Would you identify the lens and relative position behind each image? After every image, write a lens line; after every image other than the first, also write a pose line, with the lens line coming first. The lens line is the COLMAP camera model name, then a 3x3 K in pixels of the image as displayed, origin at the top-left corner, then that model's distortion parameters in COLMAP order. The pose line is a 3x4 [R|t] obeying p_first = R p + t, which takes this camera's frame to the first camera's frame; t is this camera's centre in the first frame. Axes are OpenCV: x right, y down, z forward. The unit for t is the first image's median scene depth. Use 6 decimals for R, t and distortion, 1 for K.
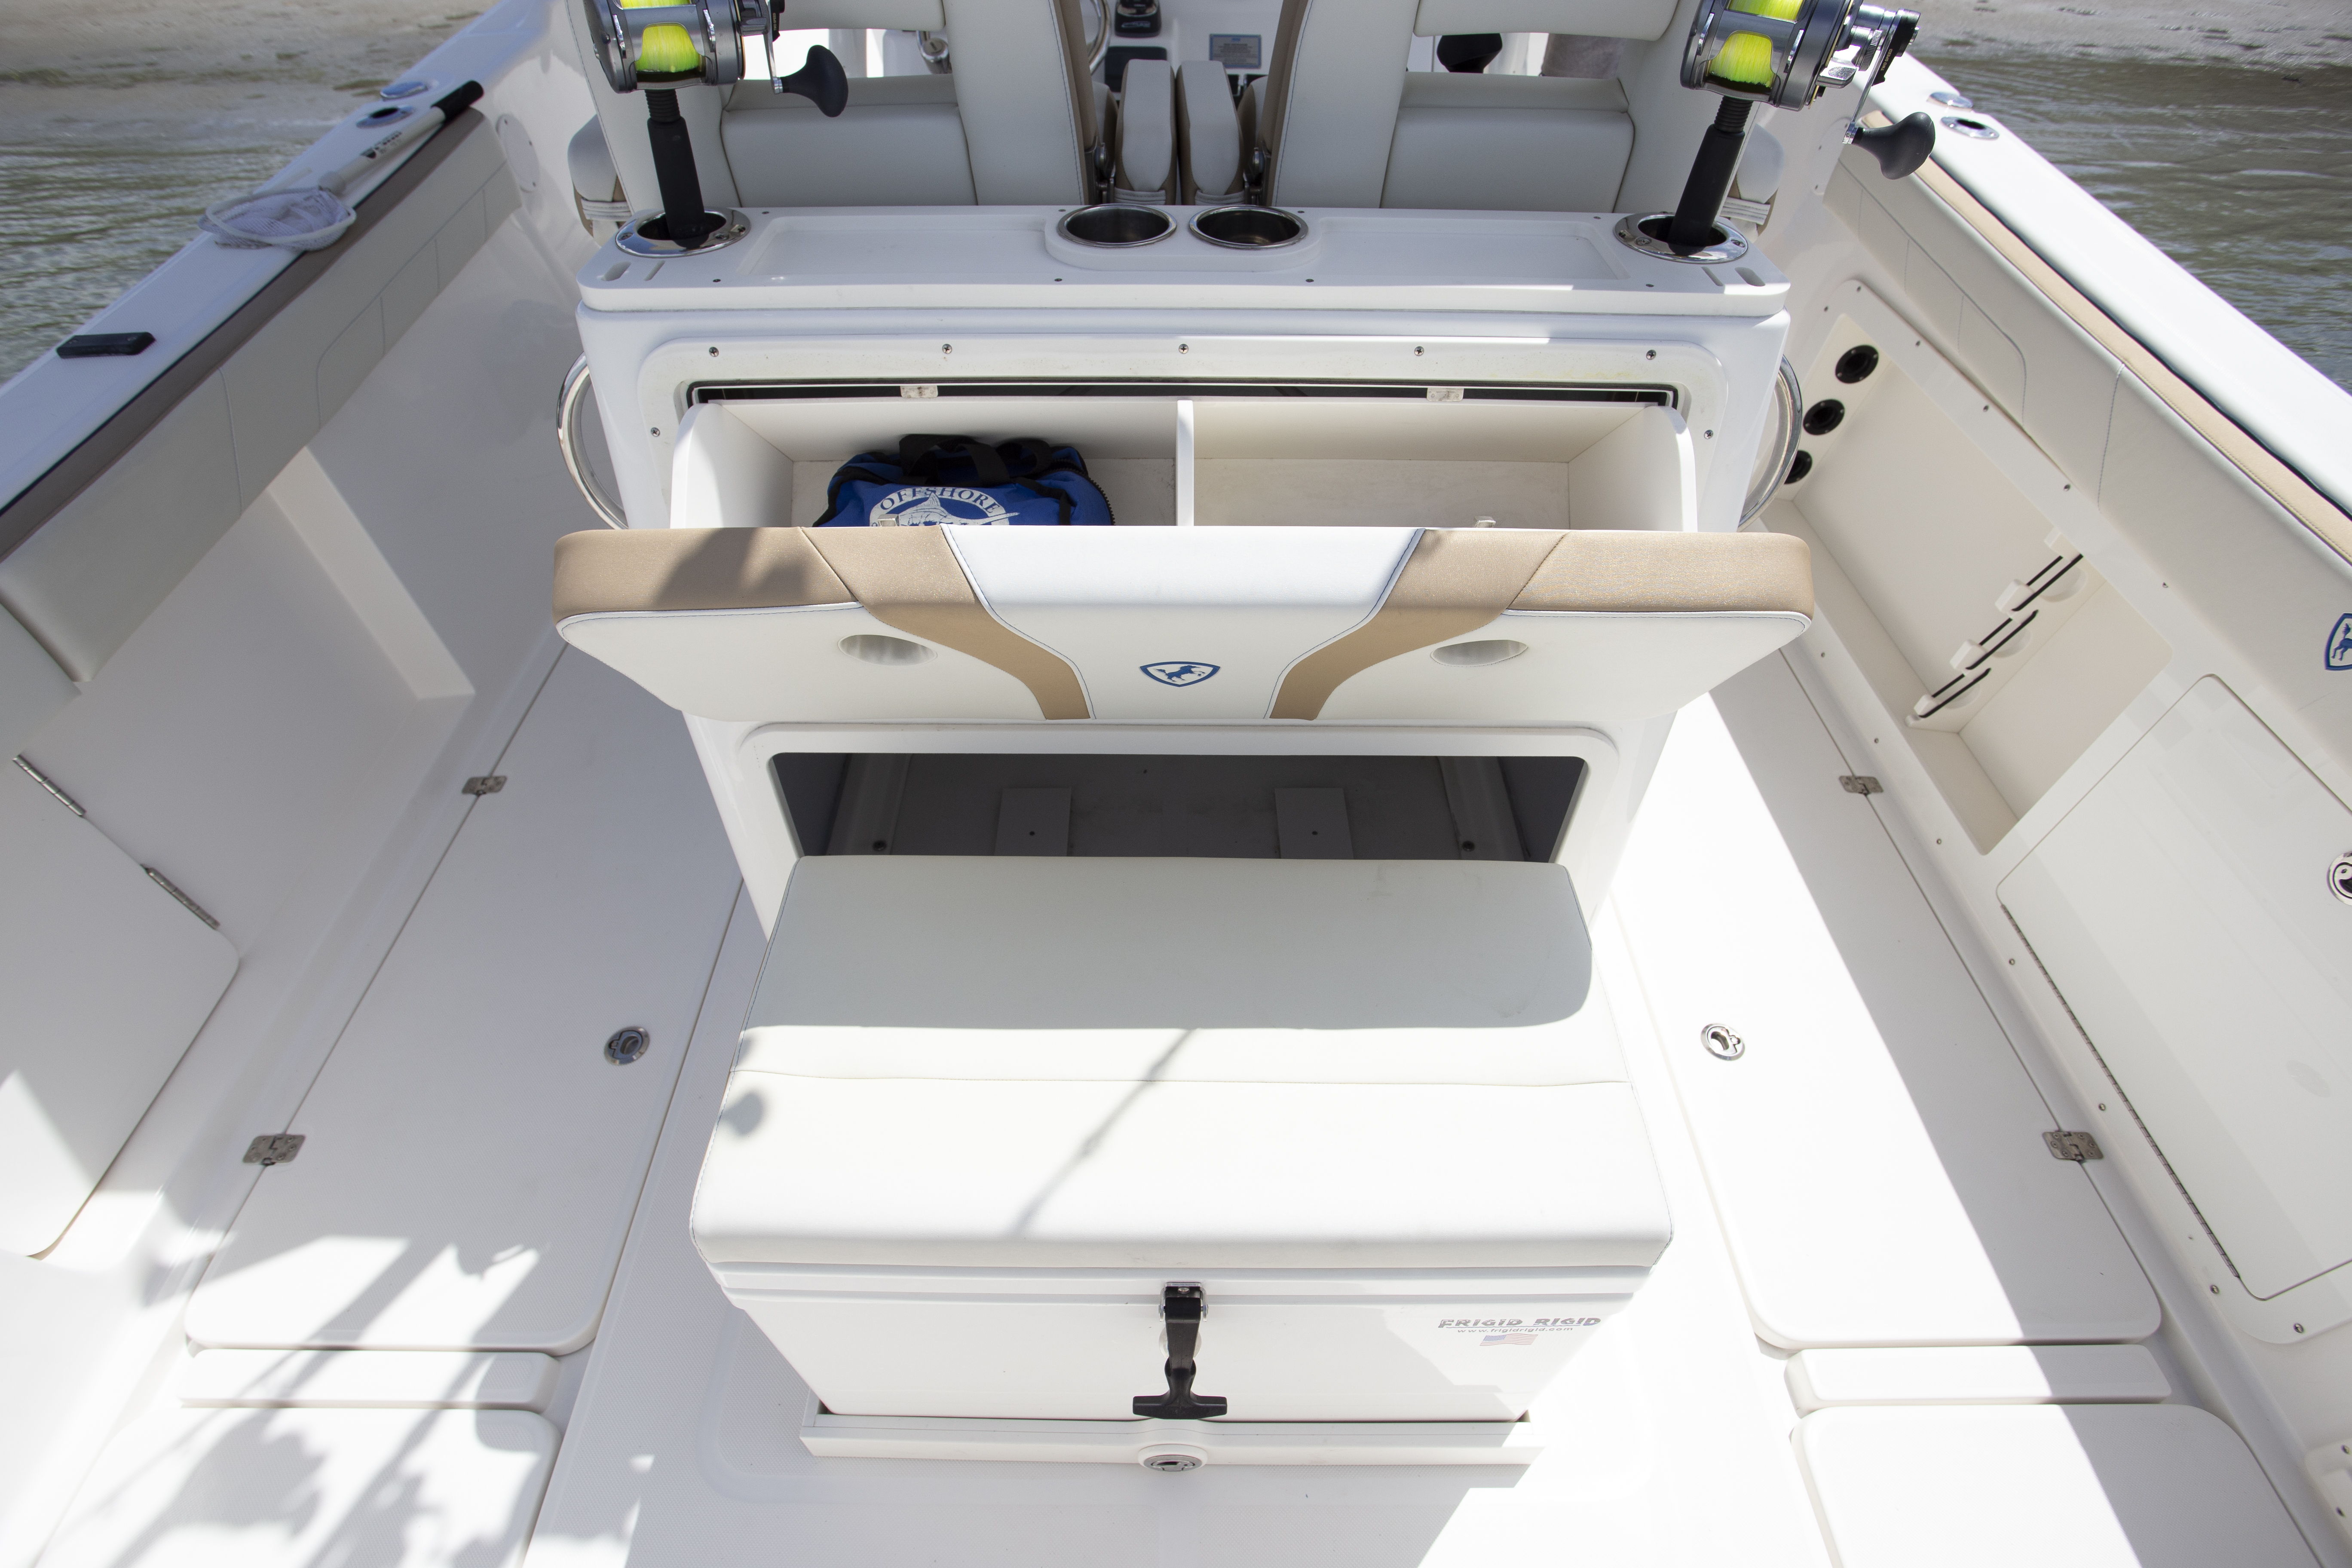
lens RADIAL K [[1134.7, 0, 1195.3], [0, 1134.7, 788.0], [0, 0, 1]] dist [-0.015733, 0.001348]
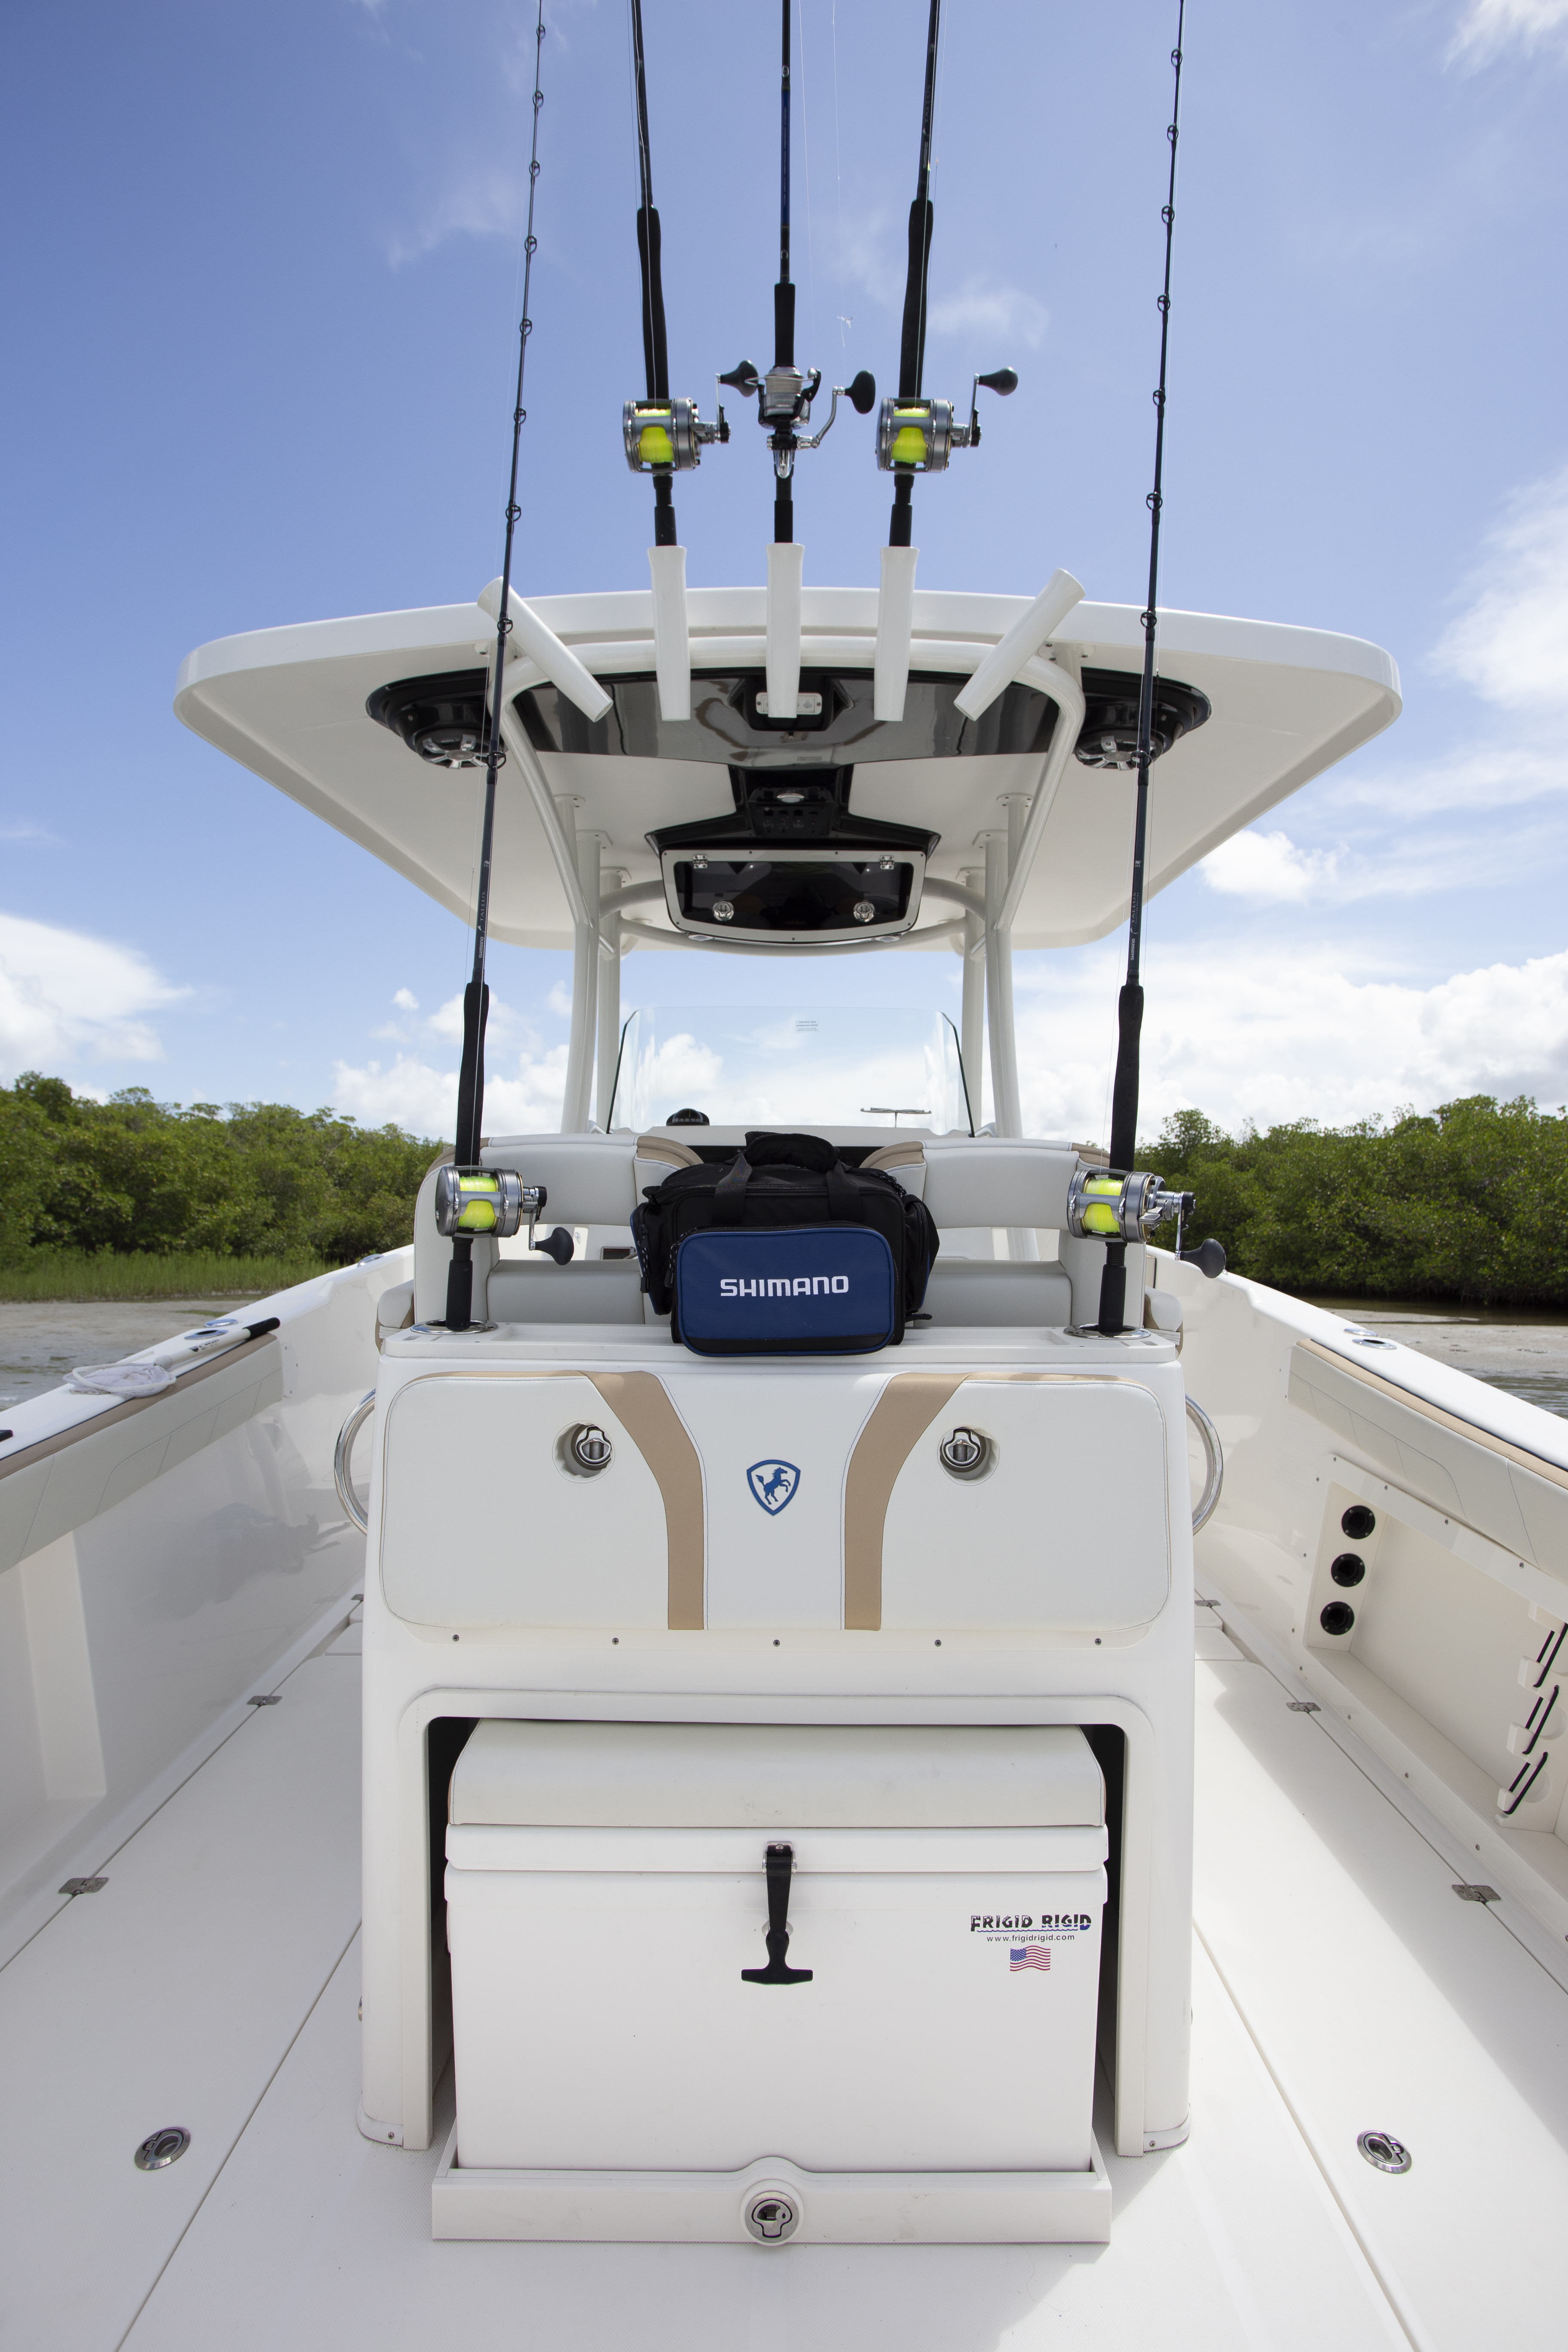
lens RADIAL K [[1134.7, 0, 784.0], [0, 1134.7, 1176.0], [0, 0, 1]] dist [-0.015733, 0.001348]
pose [[0.999911, -0.004335, -0.012638, 0.004166], [-0.005506, 0.728181, -0.685363, 0.218249], [0.012174, 0.685371, 0.728092, -0.145218]]
